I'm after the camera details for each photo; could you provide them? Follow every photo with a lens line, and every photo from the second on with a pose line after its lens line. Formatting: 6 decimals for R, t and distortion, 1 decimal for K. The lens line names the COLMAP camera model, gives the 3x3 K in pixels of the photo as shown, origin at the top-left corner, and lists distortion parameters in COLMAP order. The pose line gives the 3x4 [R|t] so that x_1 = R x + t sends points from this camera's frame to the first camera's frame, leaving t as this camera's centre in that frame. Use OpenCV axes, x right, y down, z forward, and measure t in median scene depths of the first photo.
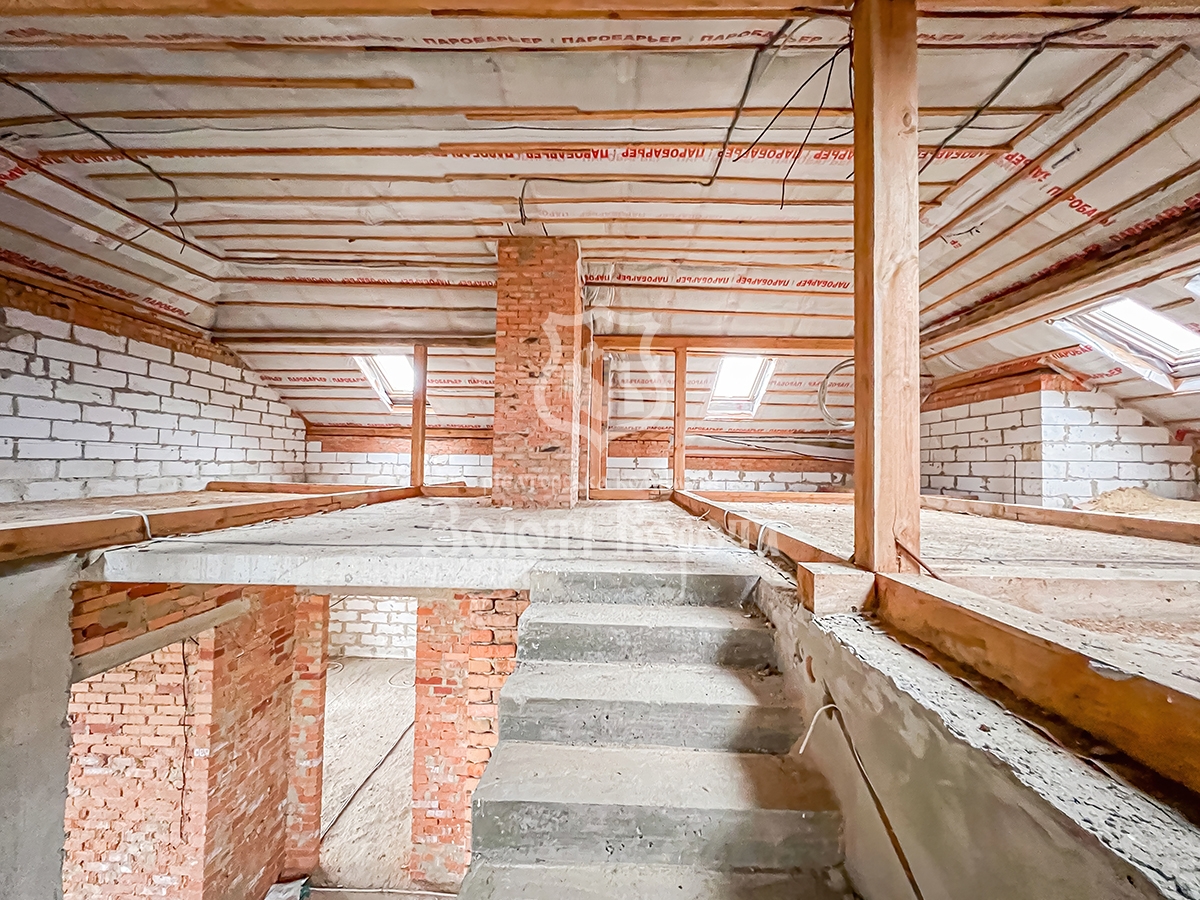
lens RADIAL K [[483.3, 0, 600.0], [0, 483.3, 450.0], [0, 0, 1]] dist [-0.000757, 0.000167]
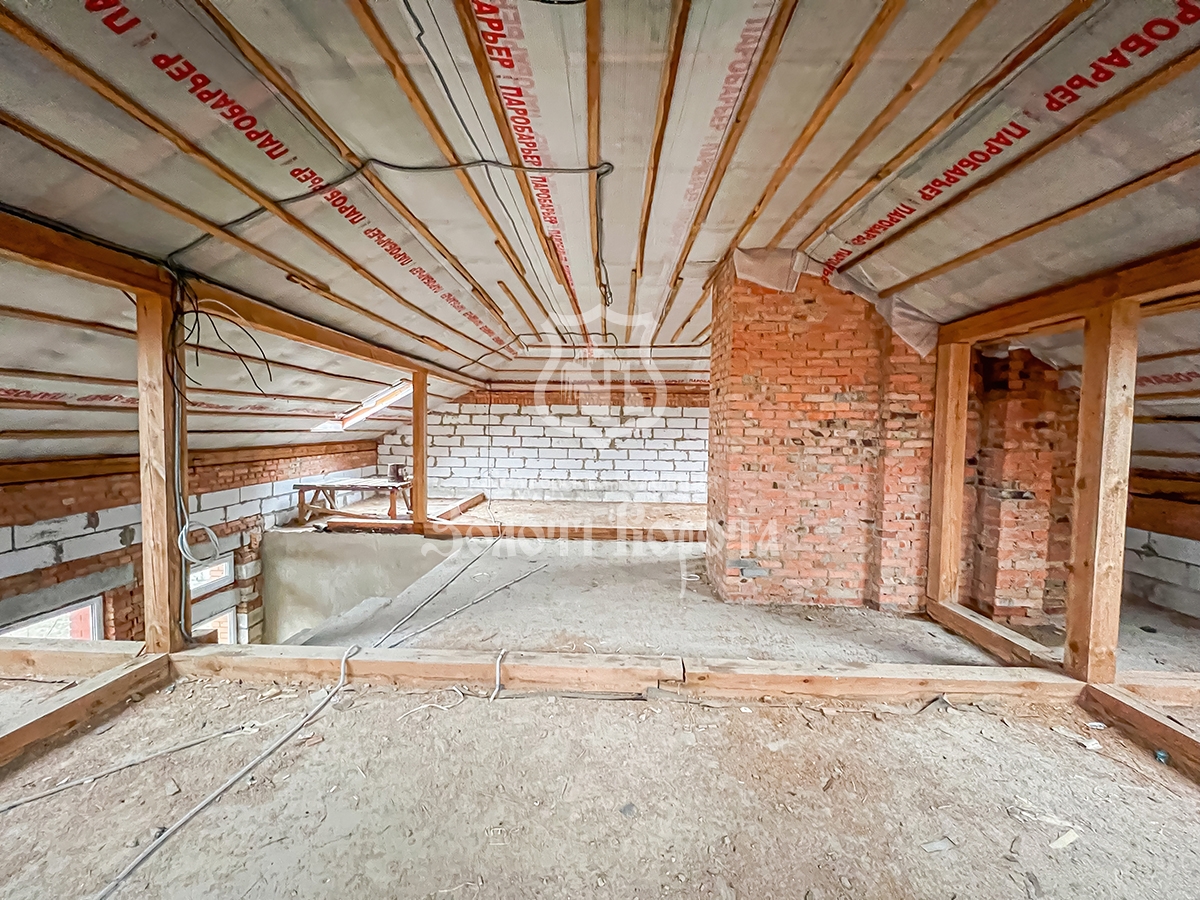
lens RADIAL K [[483.3, 0, 600.0], [0, 483.3, 450.0], [0, 0, 1]] dist [-0.000757, 0.000167]
pose [[-0.000071, 0.023217, -0.999730, 0.735618], [0.015092, 0.999617, 0.023214, -0.144232], [0.999886, -0.015086, -0.000421, 0.803631]]
